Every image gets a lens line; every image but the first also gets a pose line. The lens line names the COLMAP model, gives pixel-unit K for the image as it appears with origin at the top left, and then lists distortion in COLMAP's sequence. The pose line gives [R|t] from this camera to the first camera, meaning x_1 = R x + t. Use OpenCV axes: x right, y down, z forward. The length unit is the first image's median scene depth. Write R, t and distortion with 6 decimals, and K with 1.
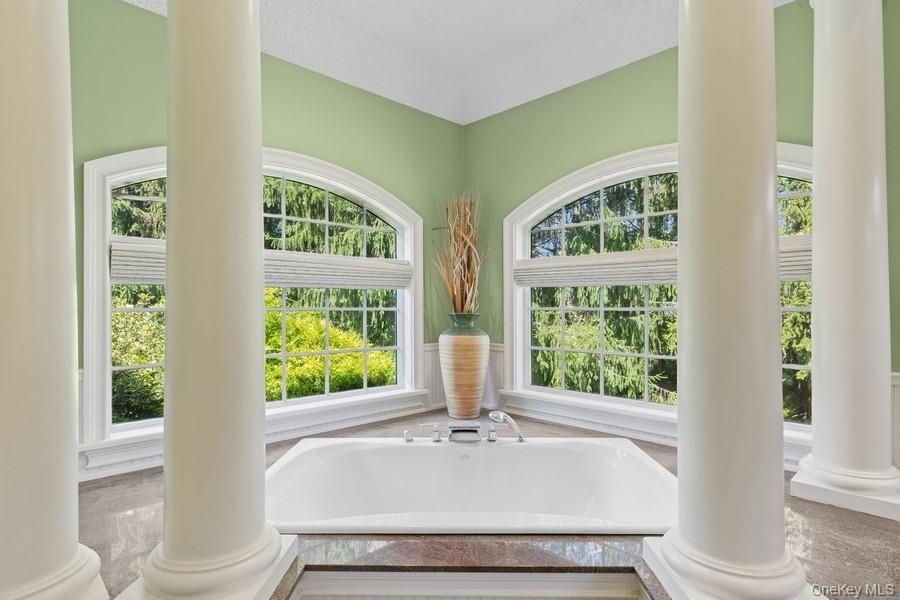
lens RADIAL K [[466.2, 0, 448.1], [0, 466.2, 305.3], [0, 0, 1]] dist [-0.000088, 0.000047]
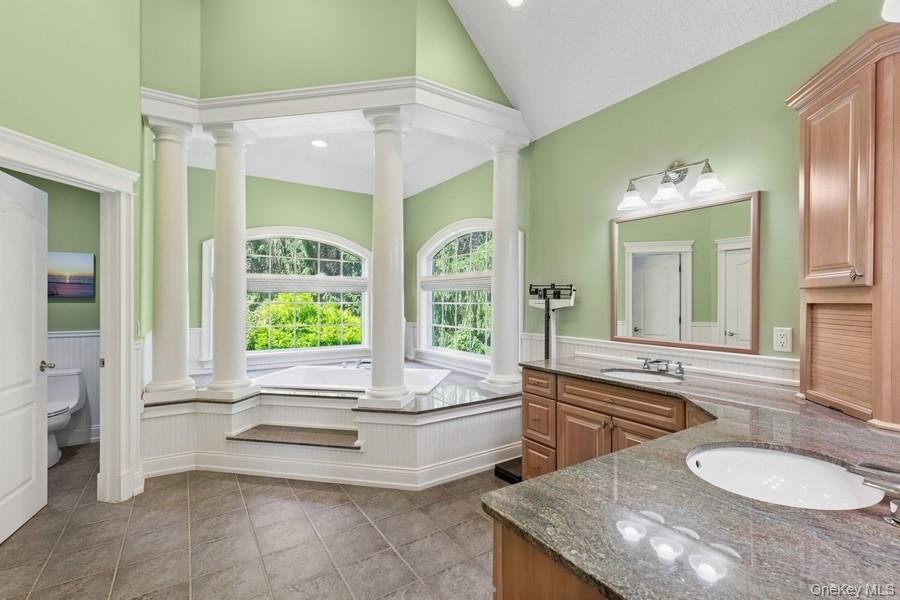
lens RADIAL K [[408.7, 0, 454.7], [0, 408.7, 297.0], [0, 0, 1]] dist [0.004868, 0.000126]
pose [[0.982465, -0.007660, -0.186288, 0.554223], [0.007501, 0.999971, -0.001560, -0.013297], [0.186295, 0.000135, 0.982494, -0.521011]]
